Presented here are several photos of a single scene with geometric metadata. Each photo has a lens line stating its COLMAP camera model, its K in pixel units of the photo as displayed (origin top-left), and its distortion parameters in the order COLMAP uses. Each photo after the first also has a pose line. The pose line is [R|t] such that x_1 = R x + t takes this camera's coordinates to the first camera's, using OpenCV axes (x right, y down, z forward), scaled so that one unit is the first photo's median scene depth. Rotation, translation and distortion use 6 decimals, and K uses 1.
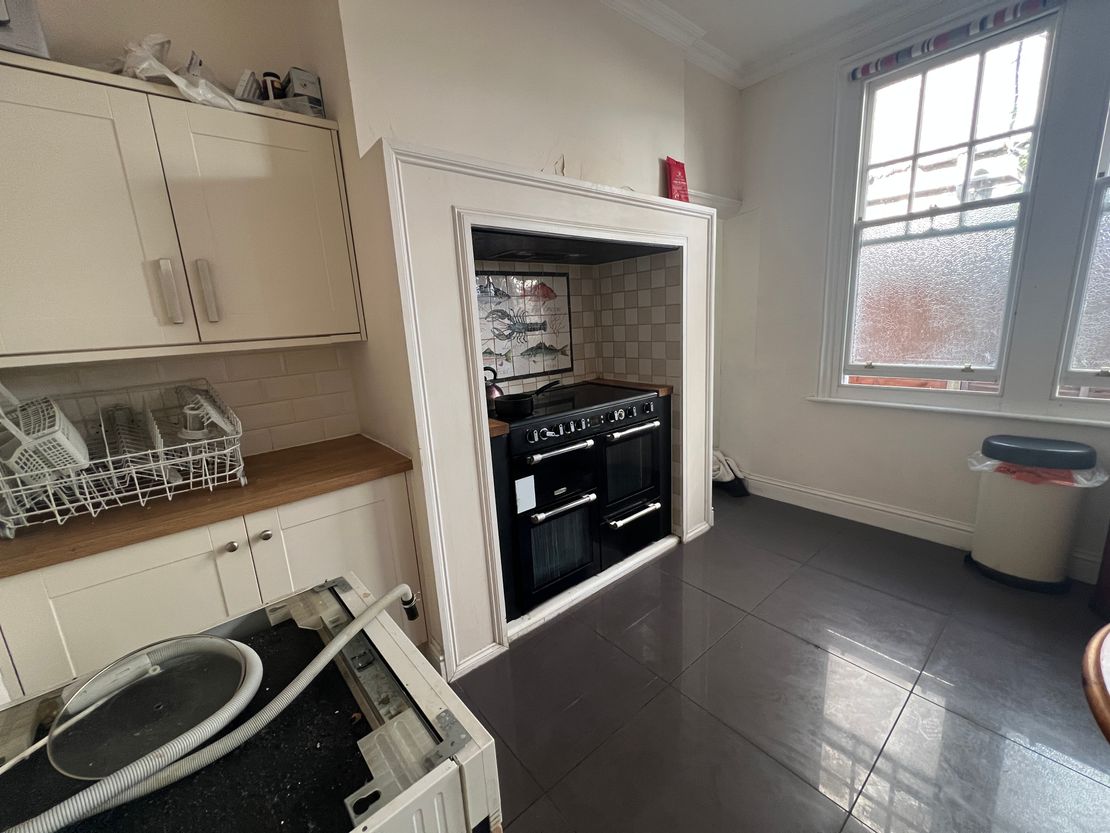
lens RADIAL K [[448.3, 0, 555.0], [0, 448.3, 416.5], [0, 0, 1]] dist [0.000052, 0.000025]
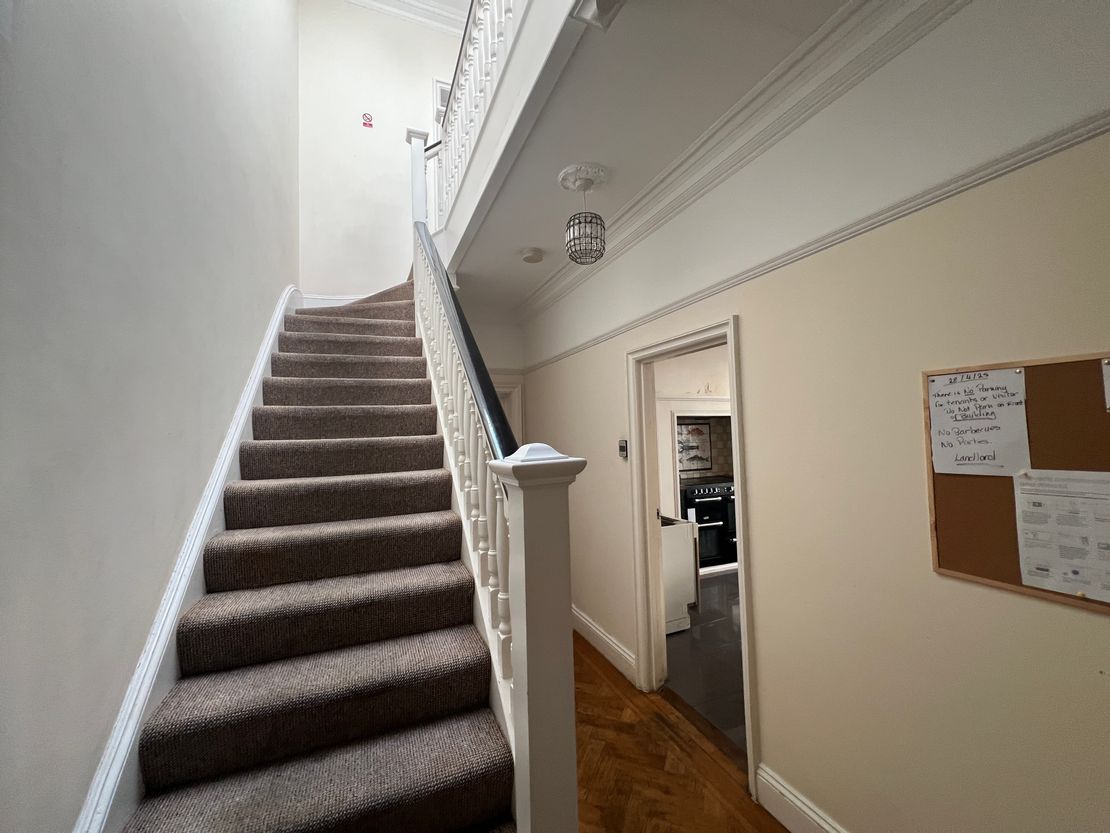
lens RADIAL K [[448.3, 0, 555.0], [0, 448.3, 416.5], [0, 0, 1]] dist [0.000052, 0.000025]
pose [[0.956278, 0.014647, -0.292093, -0.054109], [-0.083660, 0.970710, -0.225218, 0.196149], [0.280239, 0.239807, 0.929494, -1.229962]]
